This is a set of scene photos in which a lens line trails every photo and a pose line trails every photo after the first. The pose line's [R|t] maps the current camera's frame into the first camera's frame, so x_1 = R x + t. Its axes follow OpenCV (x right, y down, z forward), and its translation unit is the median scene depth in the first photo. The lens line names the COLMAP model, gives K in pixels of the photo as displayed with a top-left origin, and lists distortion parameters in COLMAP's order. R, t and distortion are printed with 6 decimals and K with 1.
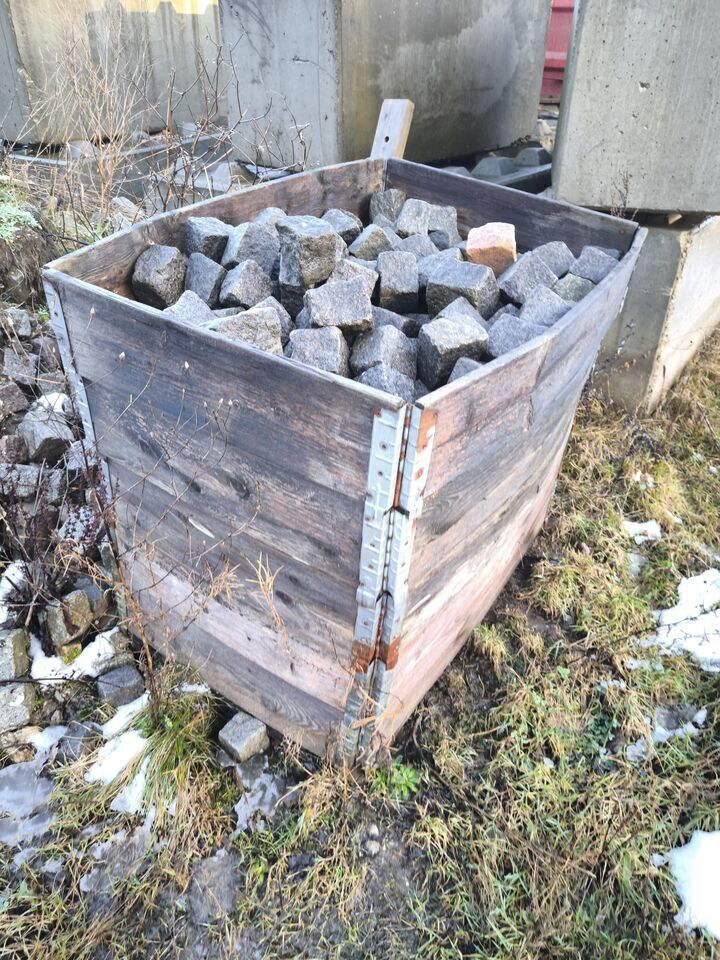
lens RADIAL K [[676.2, 0, 361.6], [0, 676.2, 491.5], [0, 0, 1]] dist [0.045901, -0.037413]
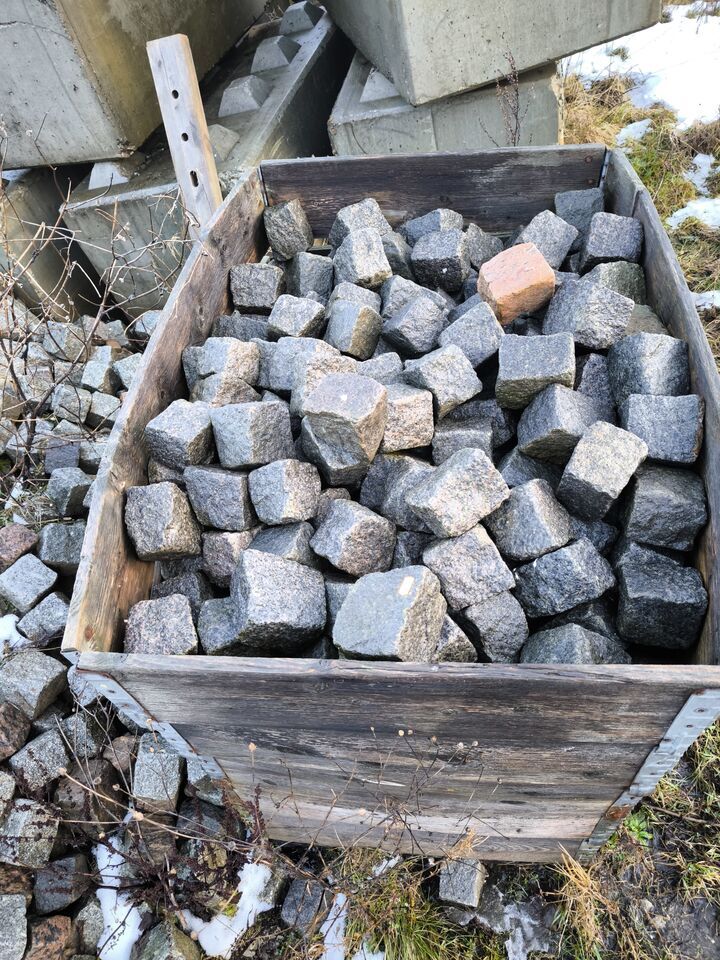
lens RADIAL K [[676.2, 0, 354.2], [0, 676.2, 482.9], [0, 0, 1]] dist [0.045901, -0.037413]
pose [[0.867943, -0.474356, 0.147179, -0.187379], [0.432572, 0.867593, 0.245283, -0.405827], [-0.244043, -0.149227, 0.958214, 0.245280]]
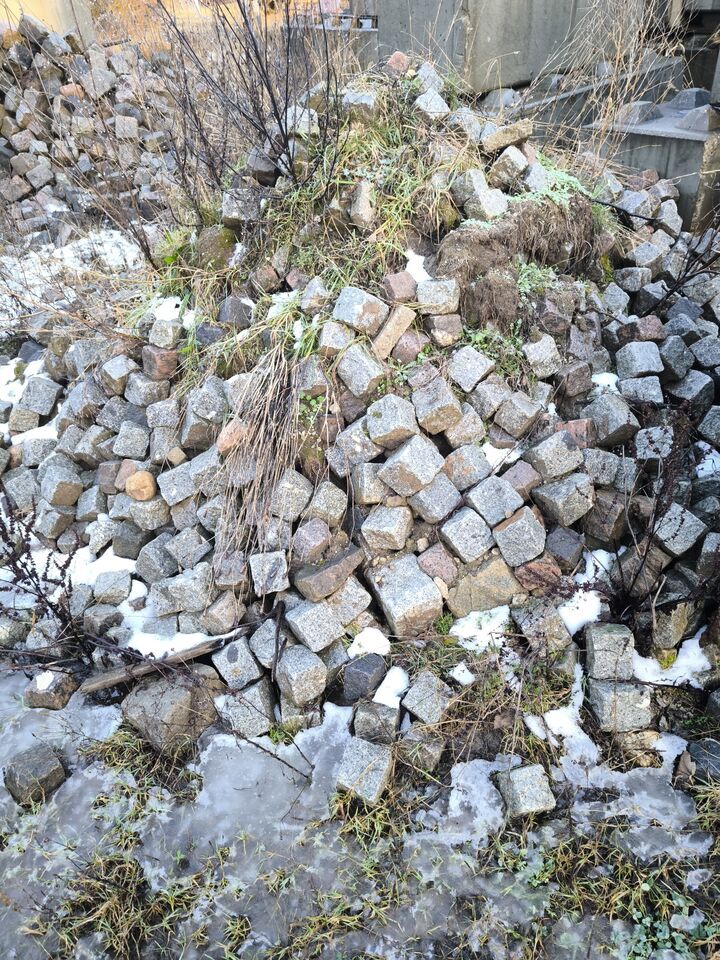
lens RADIAL K [[676.2, 0, 353.4], [0, 676.2, 485.6], [0, 0, 1]] dist [0.045901, -0.037413]
pose [[0.949746, 0.122051, -0.288247, -0.671803], [-0.100595, 0.991013, 0.088169, -0.048777], [0.296418, -0.054742, 0.953488, -0.039388]]
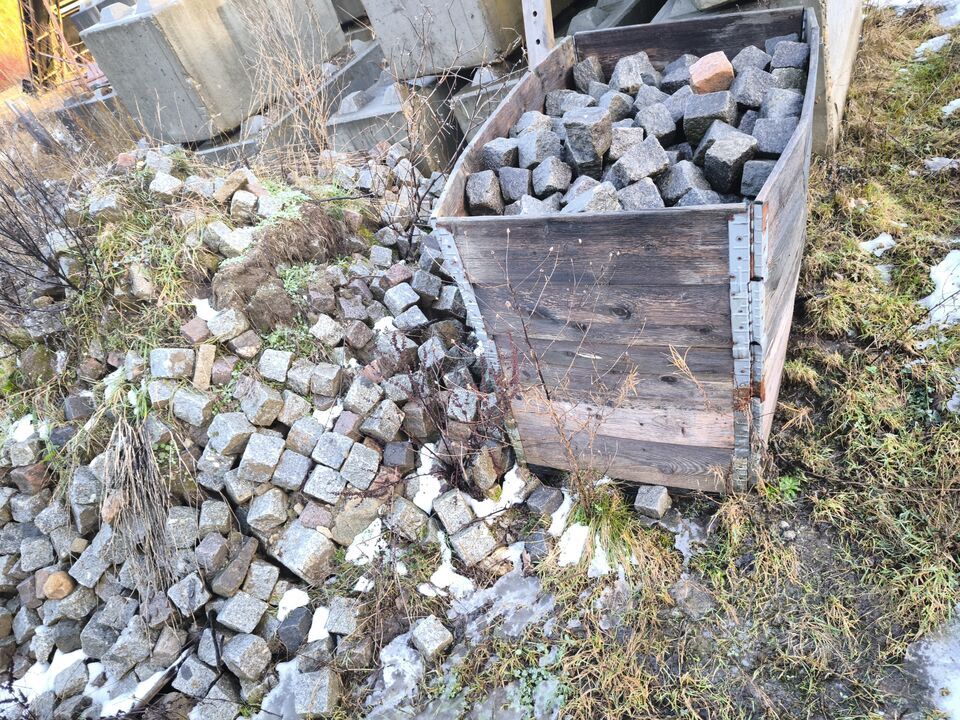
lens RADIAL K [[676.2, 0, 488.1], [0, 676.2, 366.7], [0, 0, 1]] dist [0.045901, -0.037413]
pose [[0.929205, -0.362348, -0.072683, -0.289089], [0.364768, 0.930817, 0.022893, -0.026257], [0.059360, -0.047784, 0.997092, -0.316370]]
